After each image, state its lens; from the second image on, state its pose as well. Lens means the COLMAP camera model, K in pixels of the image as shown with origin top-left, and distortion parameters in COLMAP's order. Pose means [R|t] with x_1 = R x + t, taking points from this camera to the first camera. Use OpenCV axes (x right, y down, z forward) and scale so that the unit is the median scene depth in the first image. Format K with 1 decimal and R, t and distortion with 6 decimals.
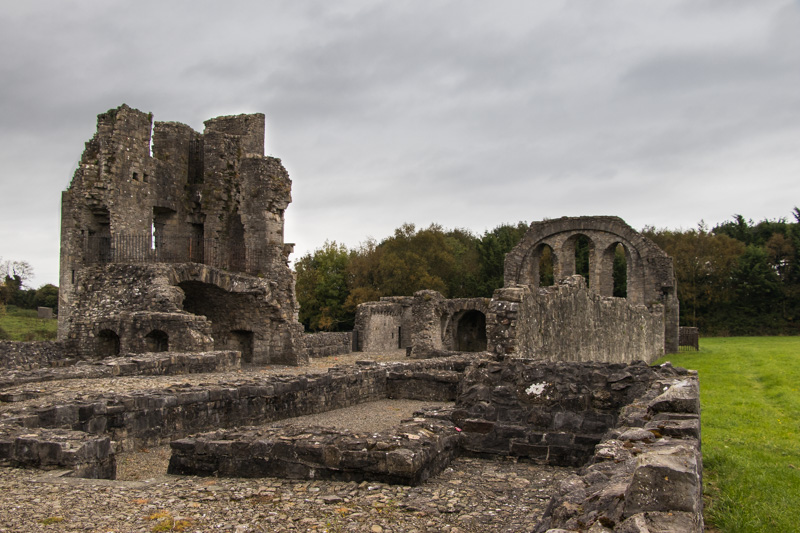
lens RADIAL K [[845.7, 0, 400.0], [0, 845.7, 266.5], [0, 0, 1]] dist [0.013311, -0.000954]
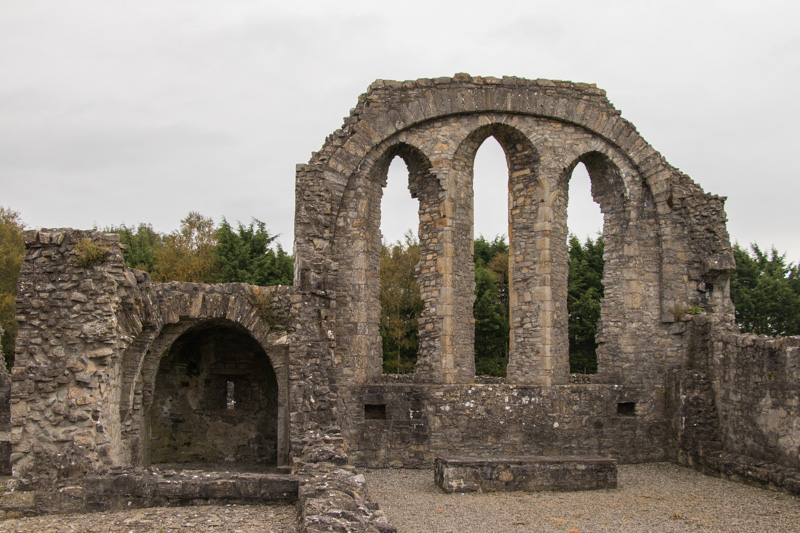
lens RADIAL K [[879.4, 0, 399.0], [0, 879.4, 322.3], [0, 0, 1]] dist [0.016881, 0.006224]
pose [[0.885981, 0.024228, 0.463088, -0.006544], [-0.027908, 0.999610, 0.001097, 0.067926], [-0.462881, -0.013896, 0.886312, 0.926355]]
